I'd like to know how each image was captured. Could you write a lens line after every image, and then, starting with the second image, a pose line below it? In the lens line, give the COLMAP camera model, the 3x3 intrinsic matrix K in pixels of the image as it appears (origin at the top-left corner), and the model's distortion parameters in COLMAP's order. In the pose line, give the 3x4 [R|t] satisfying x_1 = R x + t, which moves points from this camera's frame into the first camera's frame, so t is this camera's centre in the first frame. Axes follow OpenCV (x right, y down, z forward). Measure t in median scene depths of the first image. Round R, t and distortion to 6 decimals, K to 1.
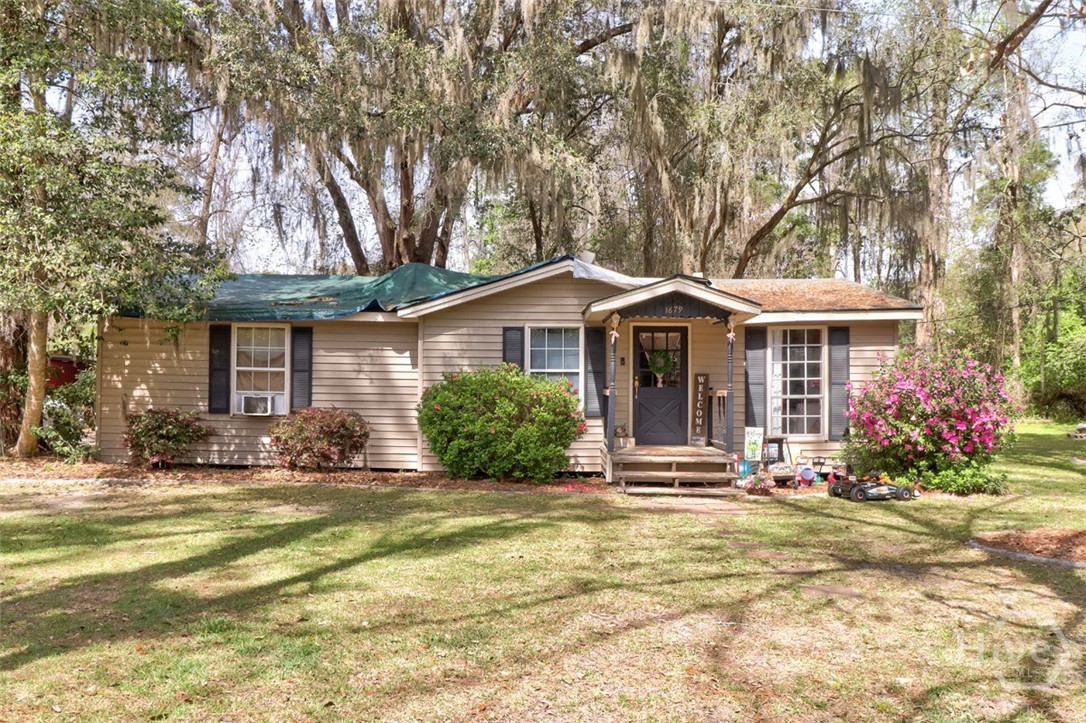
lens RADIAL K [[862.4, 0, 538.3], [0, 862.4, 366.4], [0, 0, 1]] dist [-0.007306, -0.000394]
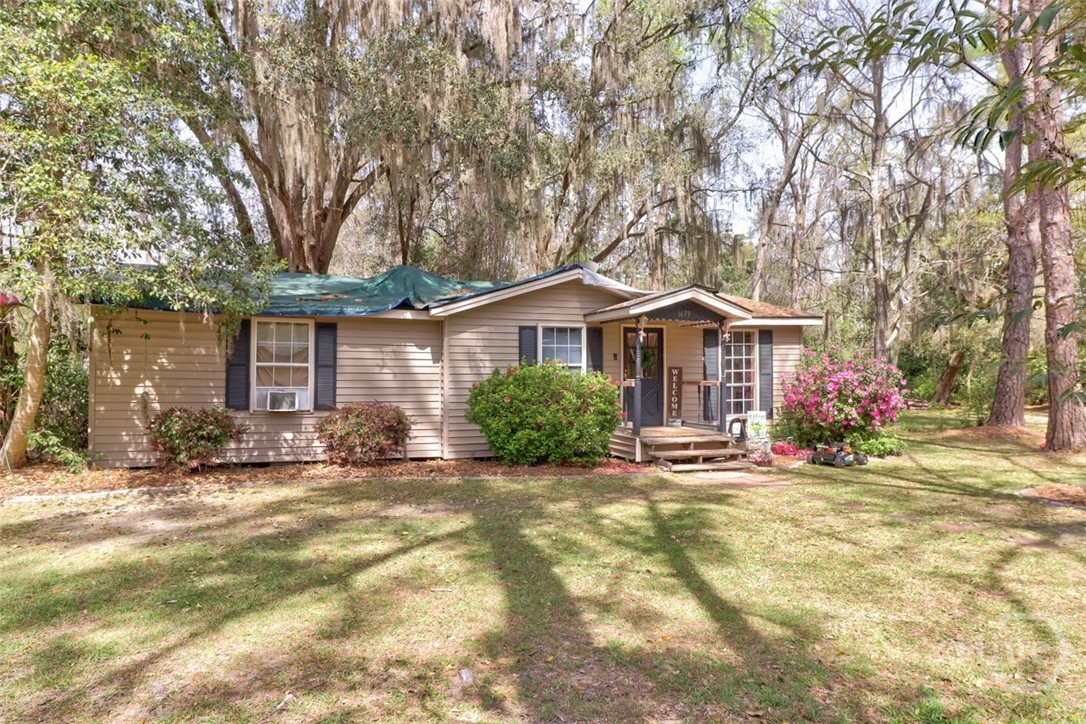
lens RADIAL K [[649.1, 0, 525.1], [0, 649.1, 357.8], [0, 0, 1]] dist [0.007284, 0.000064]
pose [[0.941811, -0.000056, 0.336143, -0.319414], [-0.000111, 1.000000, 0.000478, -0.004837], [-0.336143, -0.000487, 0.941811, 0.205994]]
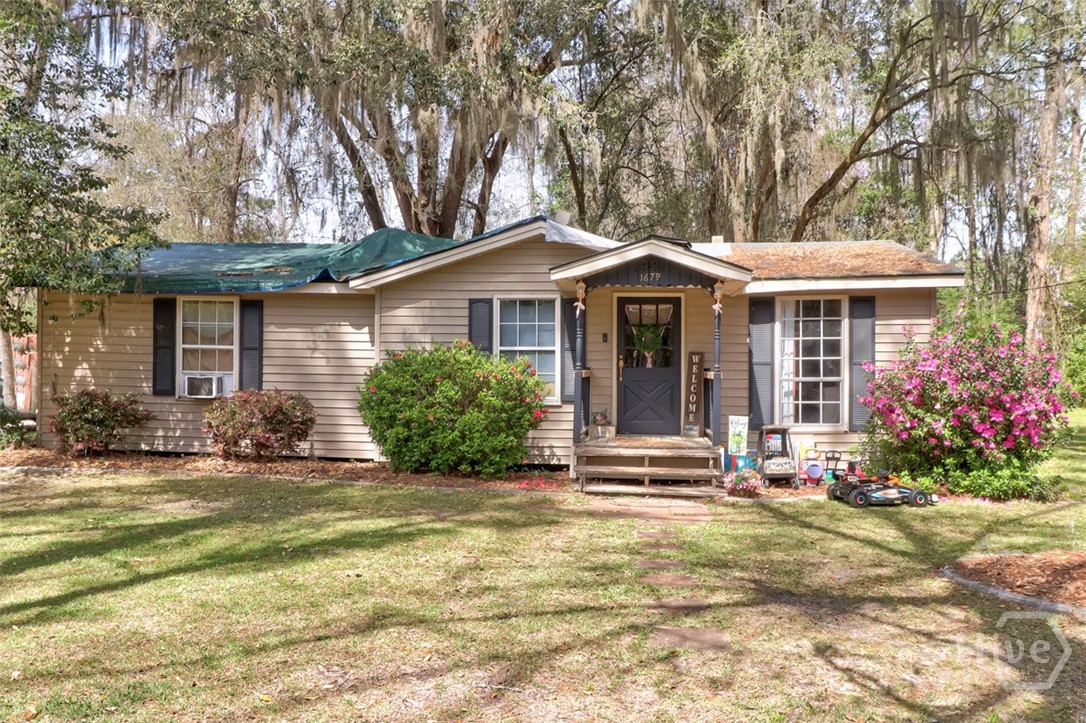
lens RADIAL K [[910.5, 0, 547.3], [0, 910.5, 353.9], [0, 0, 1]] dist [0.001139, 0.007804]
pose [[0.995087, 0.000735, -0.098997, 0.131660], [0.000354, 0.999940, 0.010978, 0.000334], [0.098999, -0.010959, 0.995027, 0.084346]]
